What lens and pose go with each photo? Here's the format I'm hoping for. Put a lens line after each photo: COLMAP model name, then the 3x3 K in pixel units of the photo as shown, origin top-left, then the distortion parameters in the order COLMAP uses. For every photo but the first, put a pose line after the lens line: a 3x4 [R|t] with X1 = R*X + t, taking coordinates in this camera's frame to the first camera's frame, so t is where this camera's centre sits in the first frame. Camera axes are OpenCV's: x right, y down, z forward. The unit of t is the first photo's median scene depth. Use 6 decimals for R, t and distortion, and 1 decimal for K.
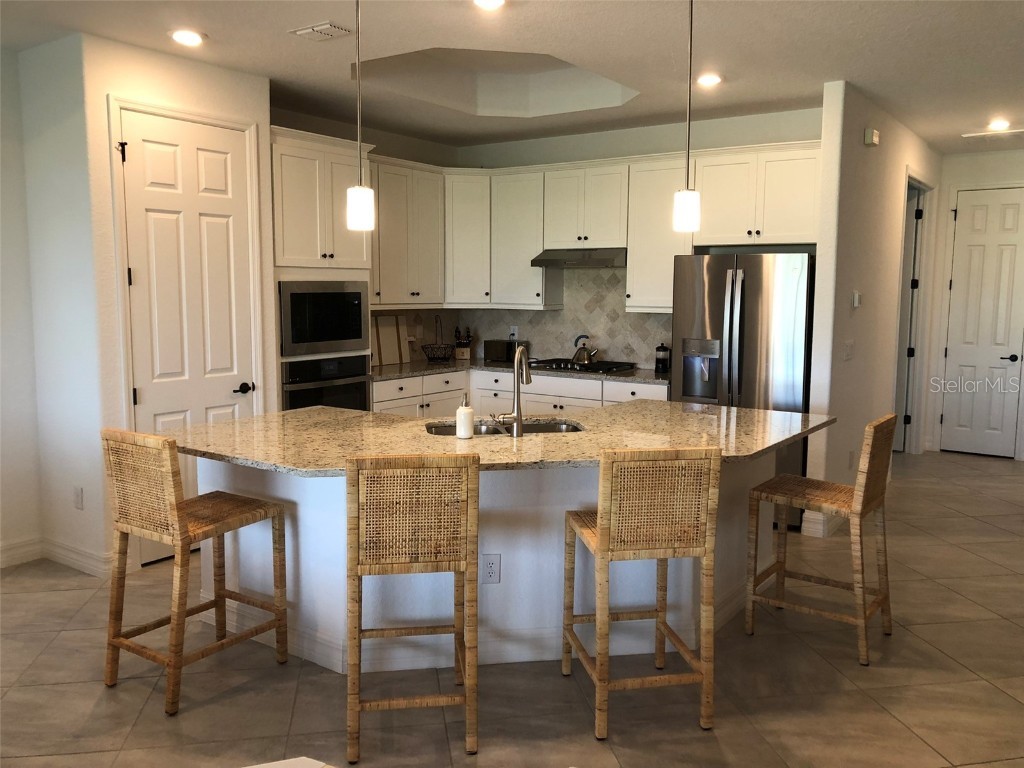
lens RADIAL K [[839.7, 0, 512.0], [0, 839.7, 384.0], [0, 0, 1]] dist [0.035234, -0.000283]
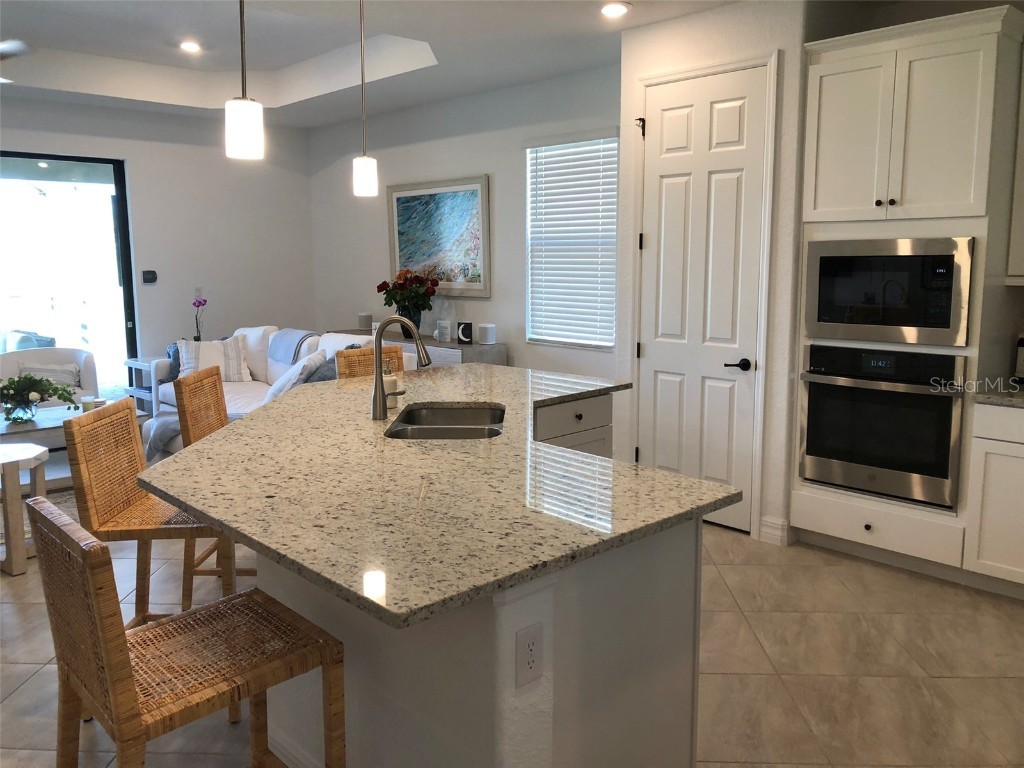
lens RADIAL K [[839.7, 0, 512.0], [0, 839.7, 384.0], [0, 0, 1]] dist [0.035234, -0.000283]
pose [[-0.190767, 0.146236, -0.970682, 0.622079], [-0.111757, 0.979177, 0.169479, -0.103624], [0.975253, 0.140812, -0.170451, 0.972831]]
